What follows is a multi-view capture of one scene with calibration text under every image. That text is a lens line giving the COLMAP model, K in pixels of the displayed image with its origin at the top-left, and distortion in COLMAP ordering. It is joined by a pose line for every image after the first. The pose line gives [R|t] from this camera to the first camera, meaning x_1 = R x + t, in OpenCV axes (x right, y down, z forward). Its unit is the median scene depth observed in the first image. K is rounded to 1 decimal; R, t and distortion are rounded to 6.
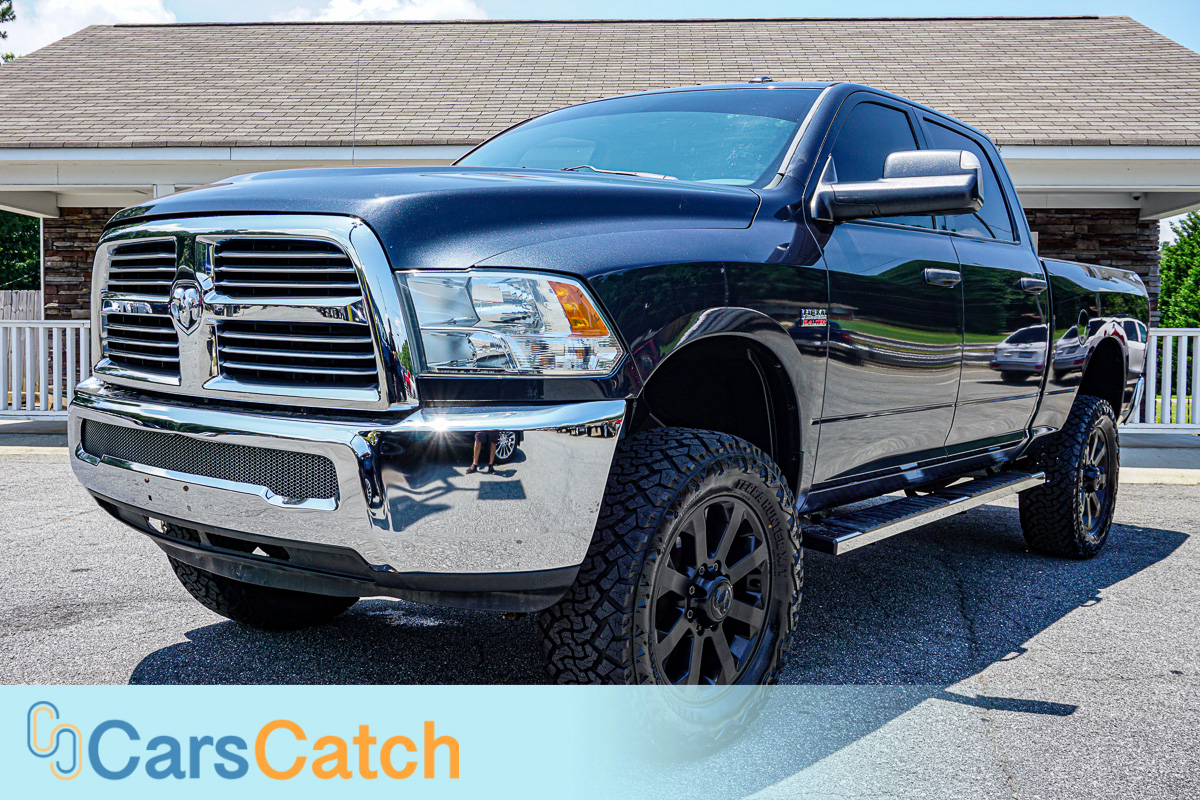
lens RADIAL K [[1183.9, 0, 572.6], [0, 1183.9, 396.7], [0, 0, 1]] dist [0.001772, 0.005400]
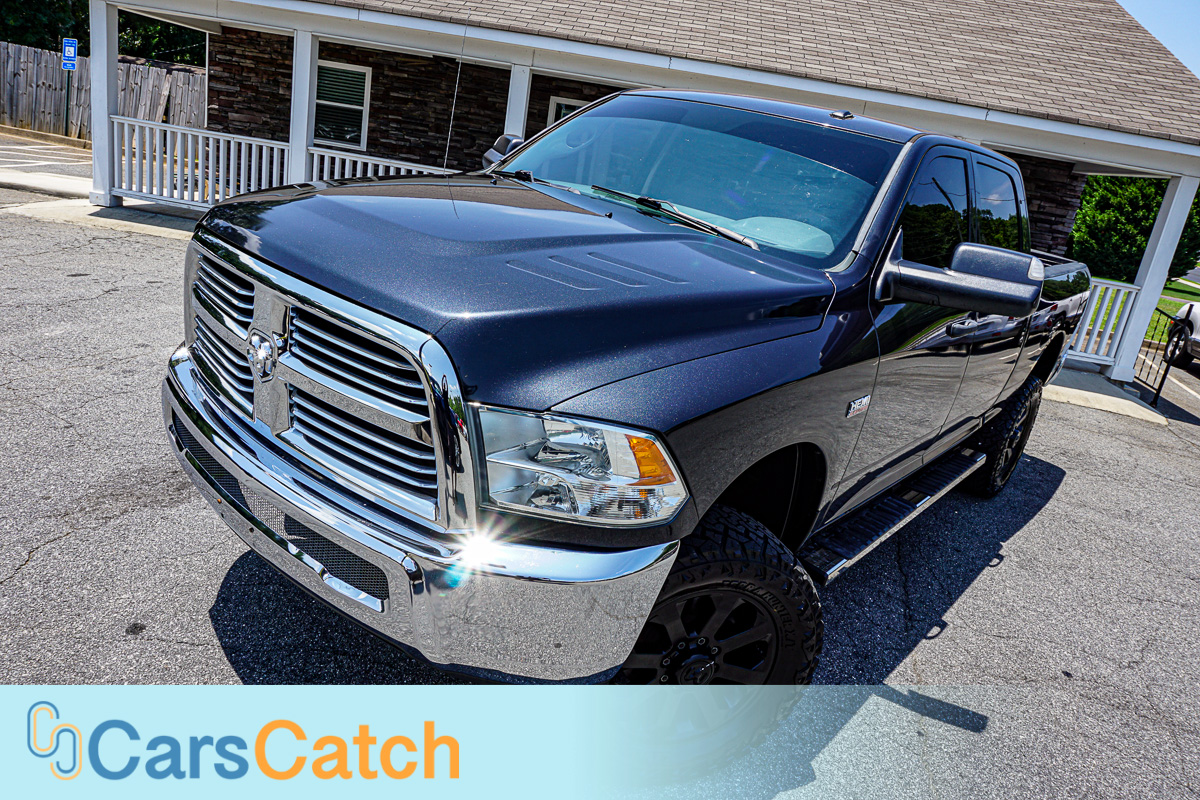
lens RADIAL K [[807.4, 0, 584.8], [0, 807.4, 377.2], [0, 0, 1]] dist [-0.017885, 0.007528]
pose [[0.989543, 0.142866, 0.019842, -0.038570], [-0.143116, 0.955385, 0.258373, -0.151980], [0.017956, -0.258511, 0.965841, 0.186275]]
